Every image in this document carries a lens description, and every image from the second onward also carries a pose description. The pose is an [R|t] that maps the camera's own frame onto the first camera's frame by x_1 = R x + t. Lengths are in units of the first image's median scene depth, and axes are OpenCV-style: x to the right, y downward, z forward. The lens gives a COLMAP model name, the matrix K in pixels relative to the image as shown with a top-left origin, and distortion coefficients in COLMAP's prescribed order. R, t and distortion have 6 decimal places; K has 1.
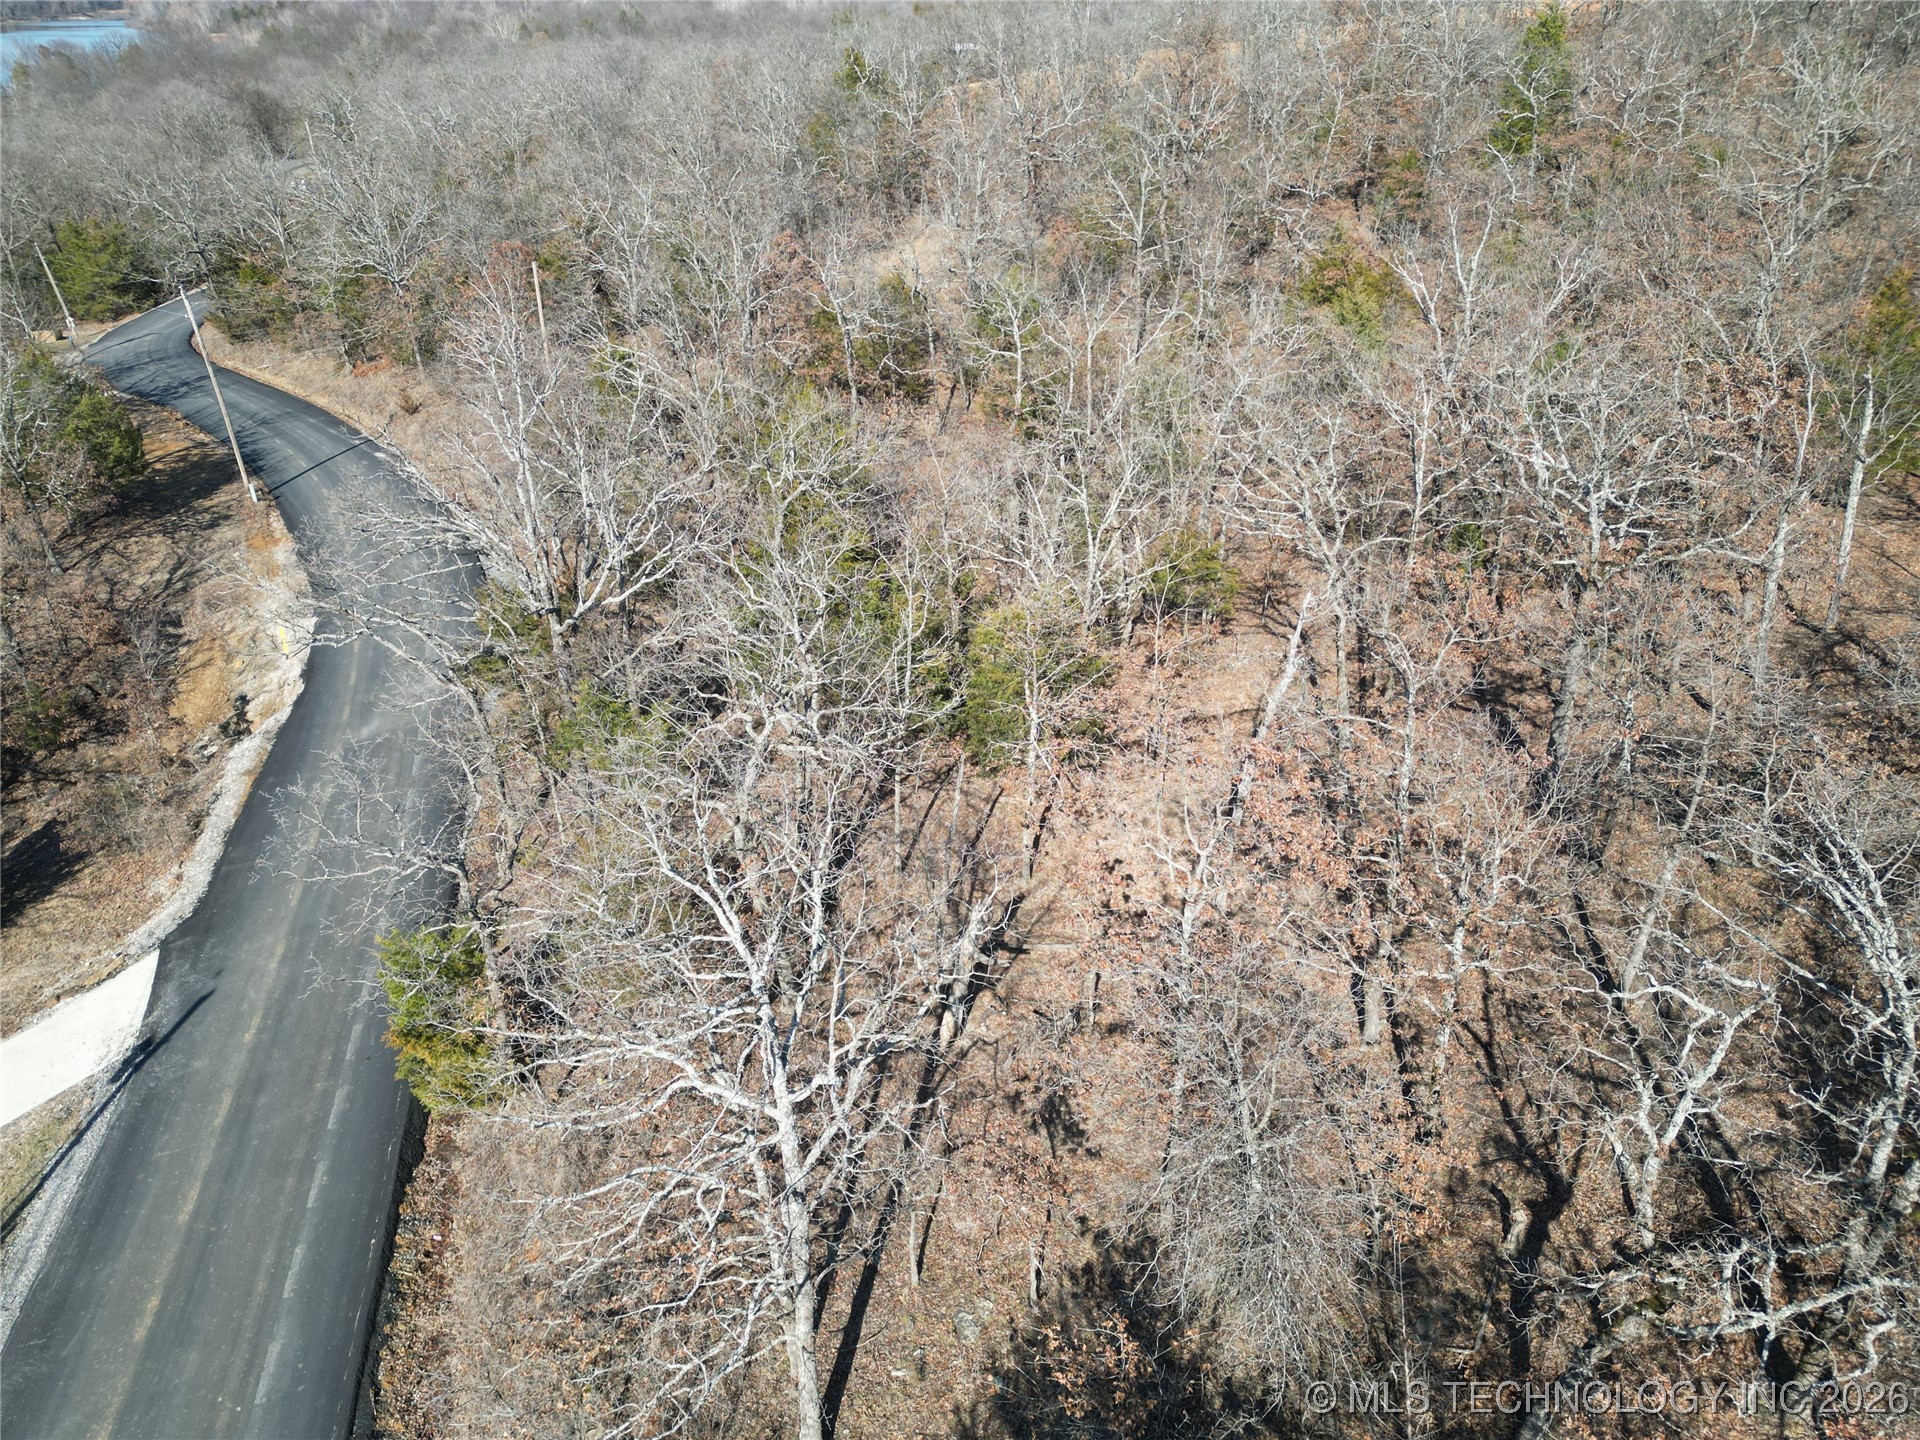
lens RADIAL K [[1371.9, 0, 957.5], [0, 1371.9, 711.8], [0, 0, 1]] dist [0.037694, -0.039181]
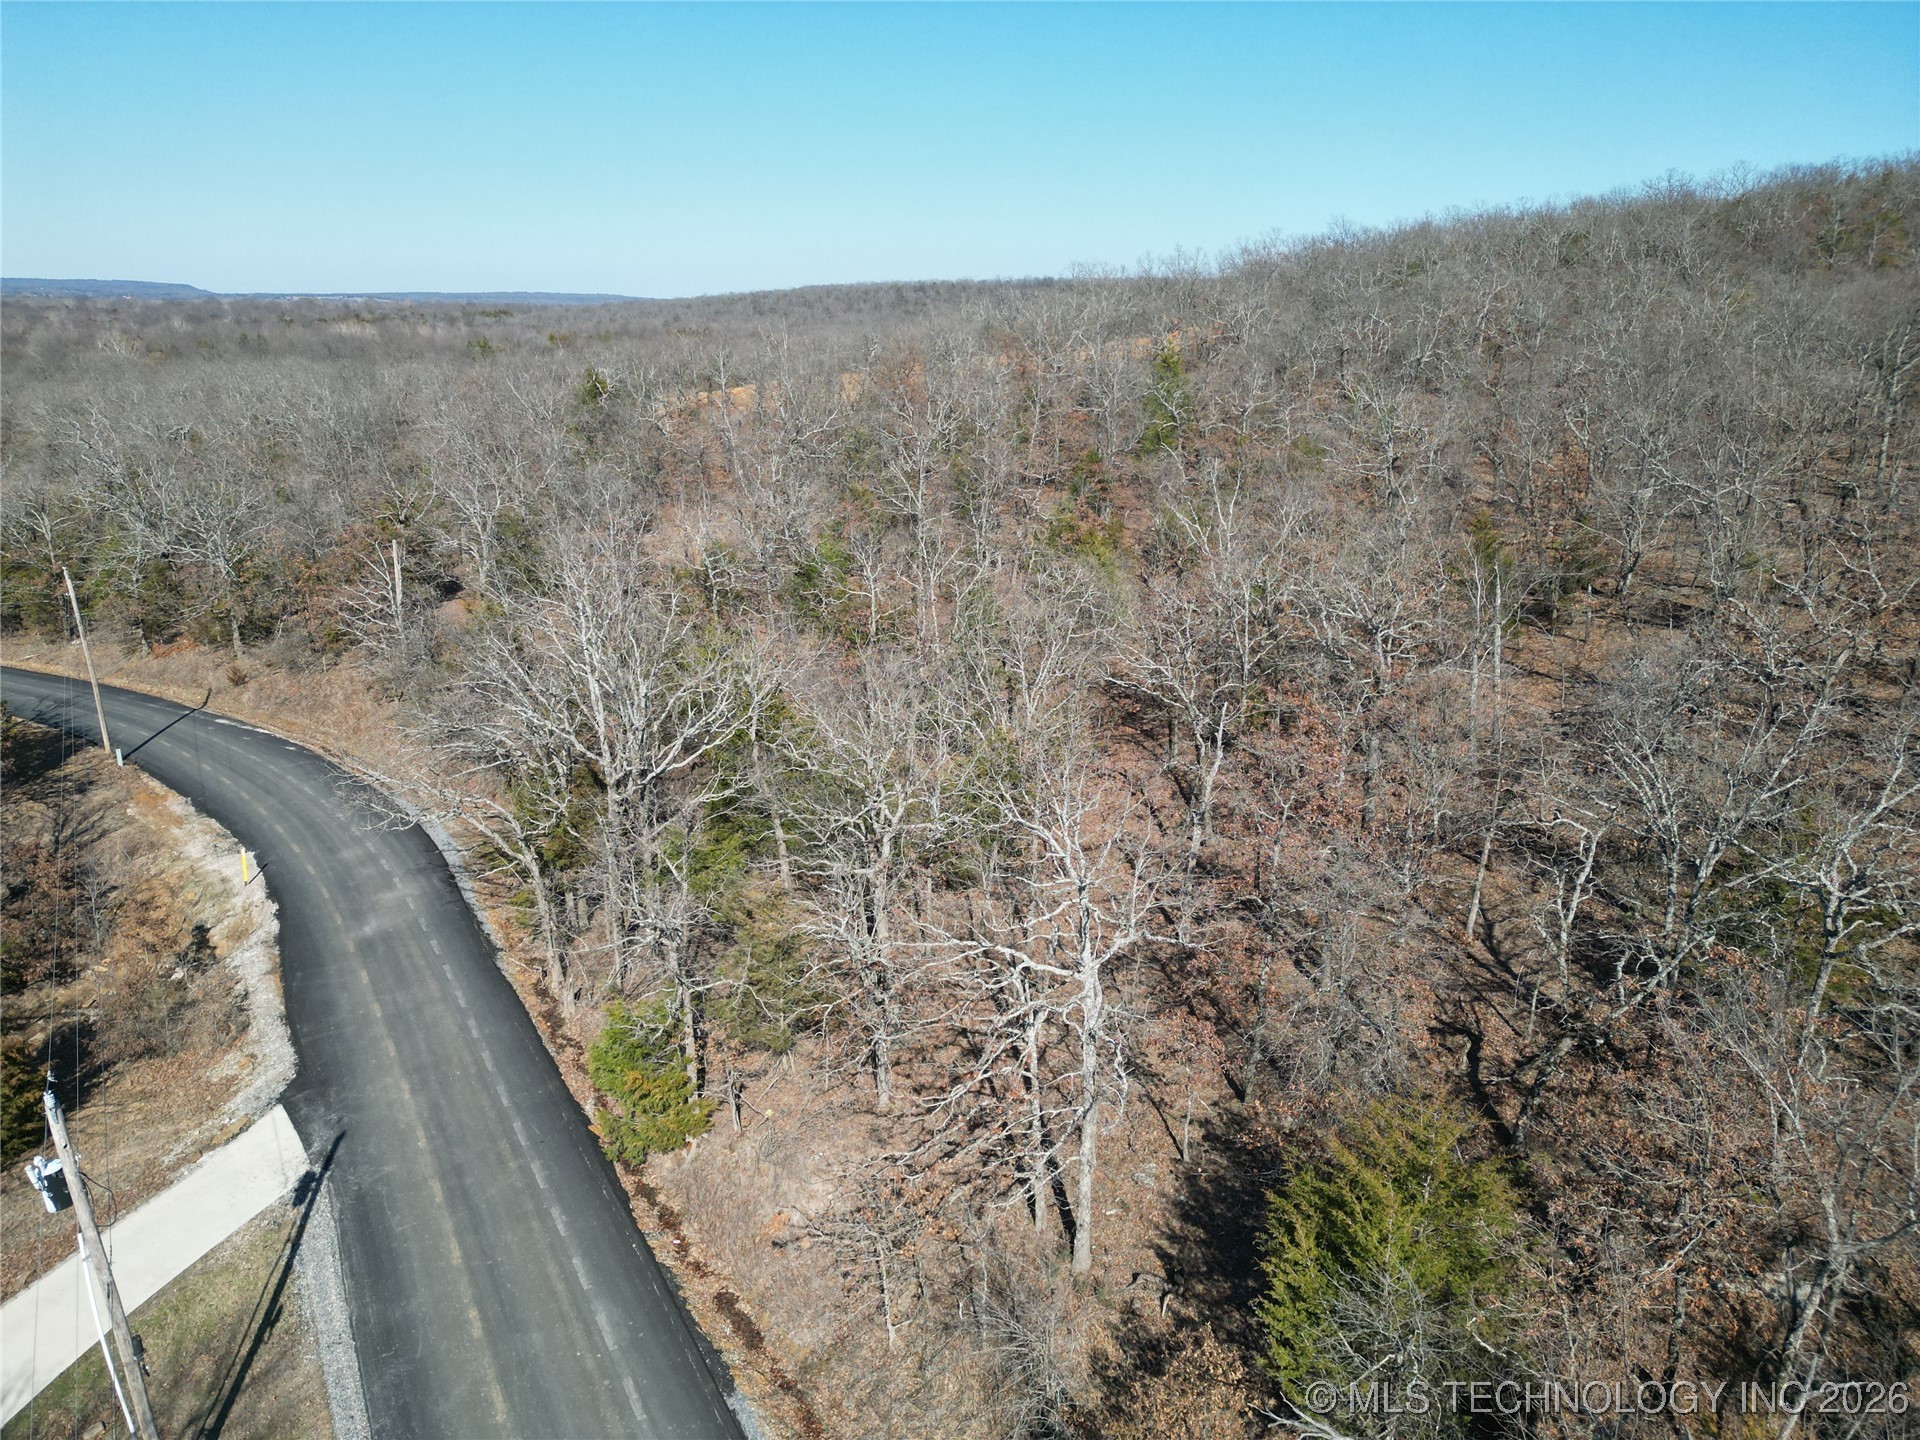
lens RADIAL K [[1371.9, 0, 961.1], [0, 1371.9, 724.1], [0, 0, 1]] dist [0.037694, -0.039181]
pose [[0.958827, -0.058652, 0.277869, -0.288163], [0.113015, 0.976432, -0.183869, 0.117503], [-0.260536, 0.207702, 0.942858, -0.215216]]
